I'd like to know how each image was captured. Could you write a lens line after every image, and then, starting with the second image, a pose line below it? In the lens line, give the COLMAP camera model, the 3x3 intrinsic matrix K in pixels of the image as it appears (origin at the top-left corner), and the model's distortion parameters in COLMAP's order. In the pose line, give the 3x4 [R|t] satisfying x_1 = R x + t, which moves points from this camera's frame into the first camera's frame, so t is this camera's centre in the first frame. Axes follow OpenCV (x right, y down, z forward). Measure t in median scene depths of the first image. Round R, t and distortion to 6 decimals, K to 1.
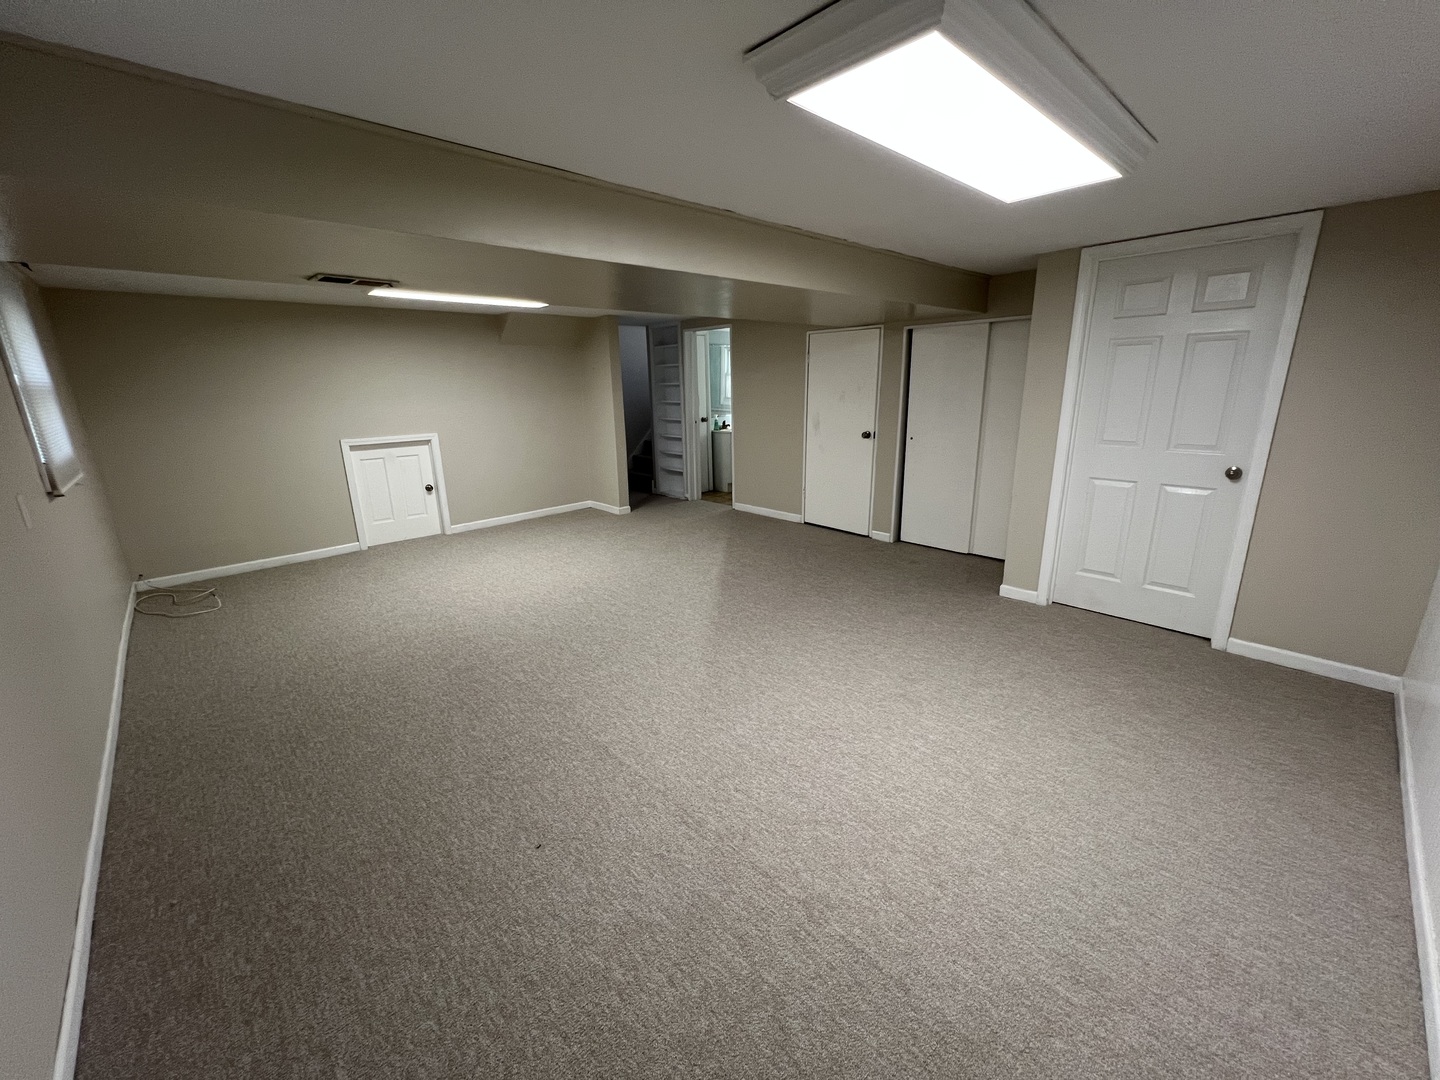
lens RADIAL K [[578.2, 0, 718.8], [0, 578.2, 541.4], [0, 0, 1]] dist [-0.002272, 0.000231]
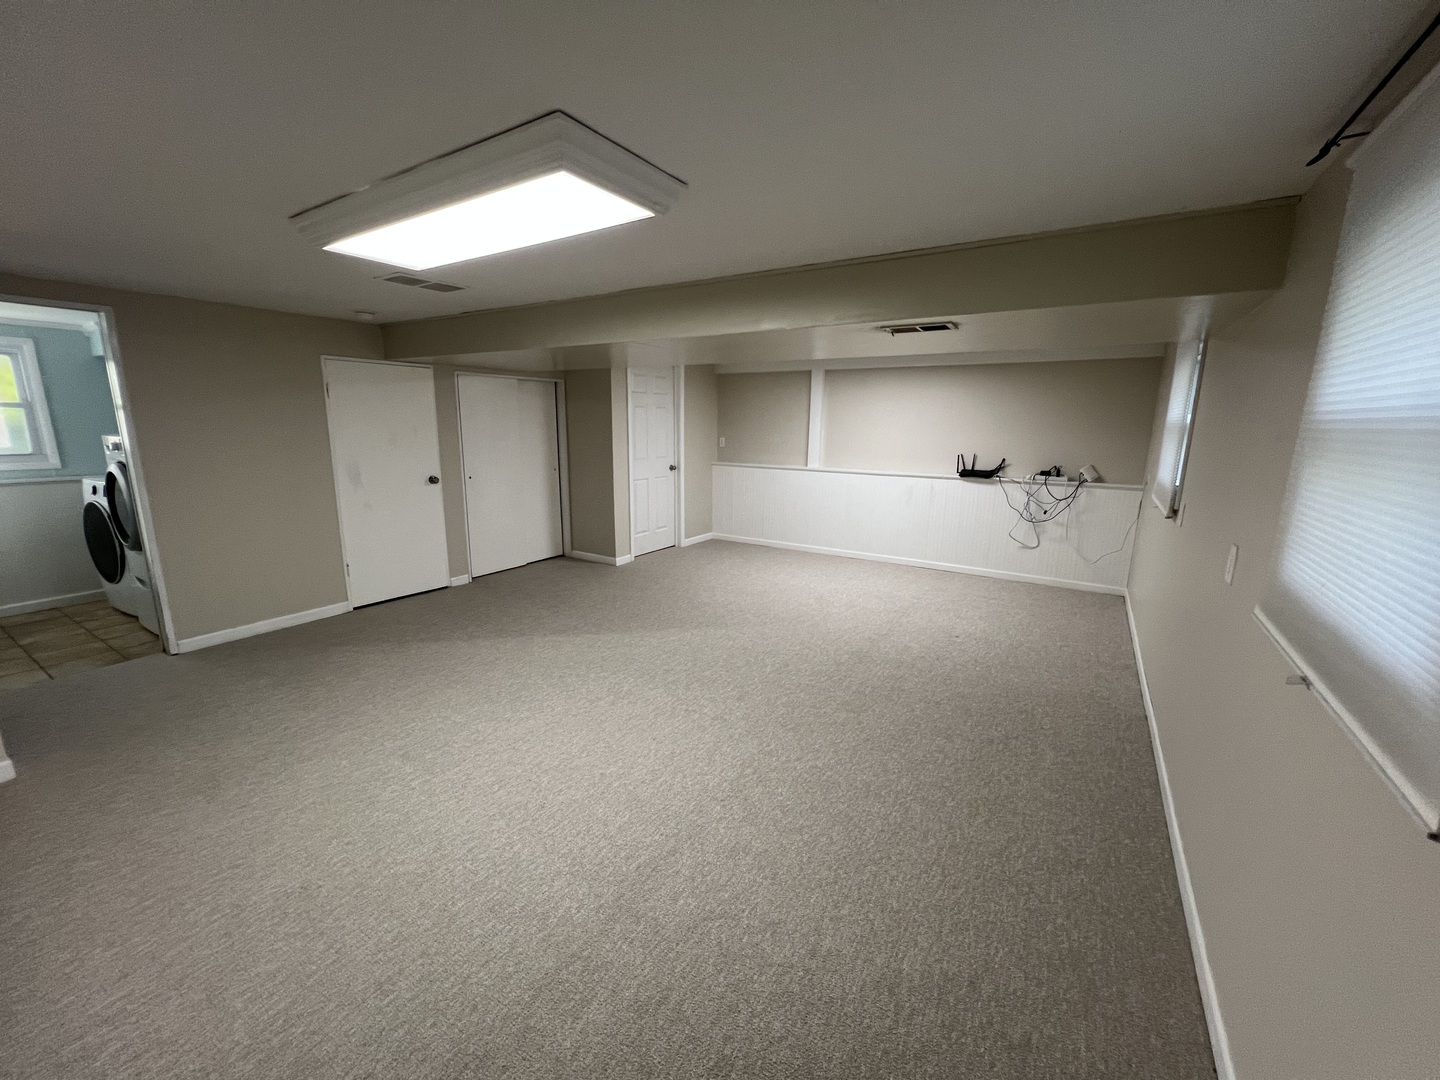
lens RADIAL K [[578.2, 0, 719.9], [0, 578.2, 535.3], [0, 0, 1]] dist [-0.002272, 0.000231]
pose [[-0.253147, -0.173907, 0.951669, -0.731067], [0.250989, 0.938221, 0.238213, -0.199360], [-0.934303, 0.299161, -0.193859, 0.750664]]
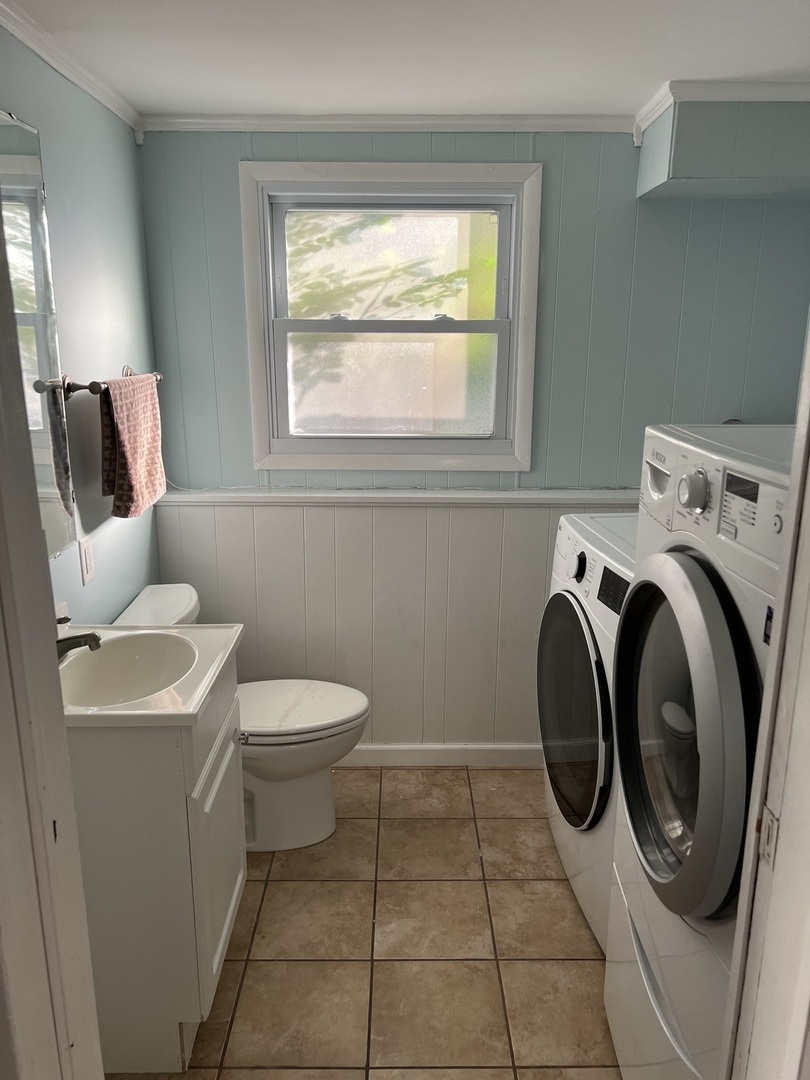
lens RADIAL K [[812.8, 0, 409.9], [0, 812.8, 555.1], [0, 0, 1]] dist [0.034323, -0.027565]
pose [[0.672550, -0.162342, 0.722026, -0.112206], [0.173276, 0.983066, 0.059633, -0.322650], [-0.719480, 0.085004, 0.689291, 1.152277]]
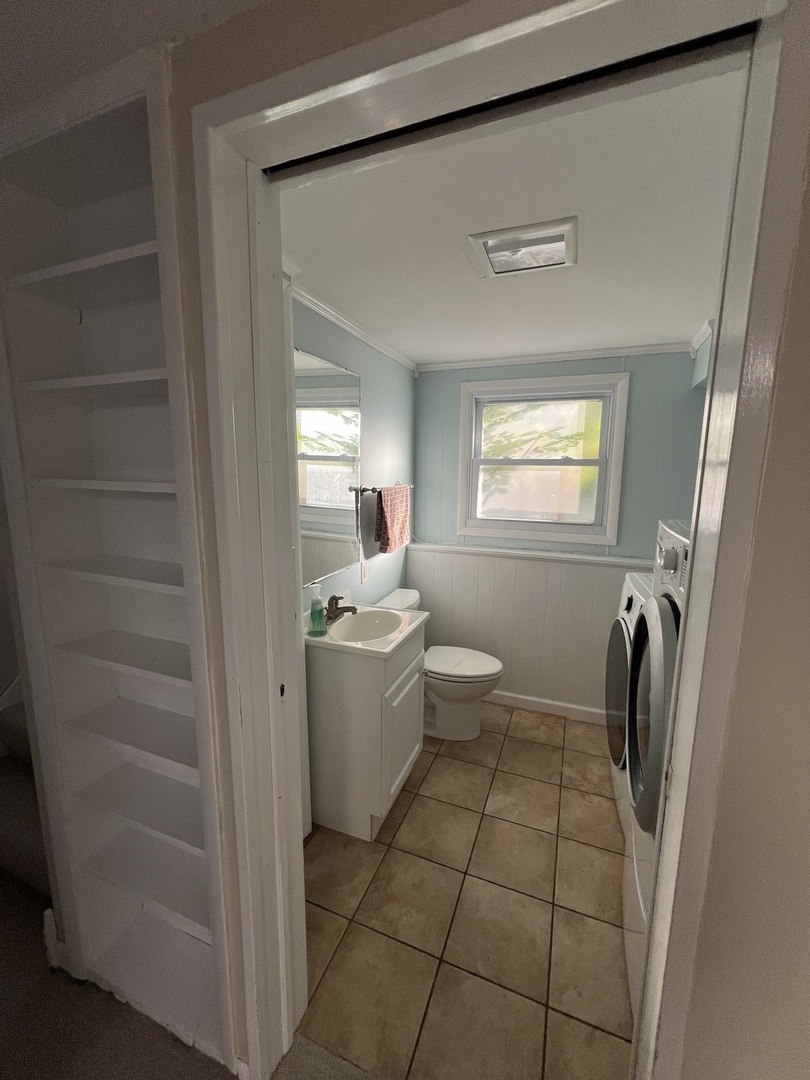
lens RADIAL K [[433.6, 0, 411.0], [0, 433.6, 540.4], [0, 0, 1]] dist [-0.002272, 0.000231]
pose [[0.899472, -0.034271, 0.435631, -0.080266], [0.080759, 0.992784, -0.088644, -0.313504], [-0.429450, 0.114914, 0.895750, 1.125339]]
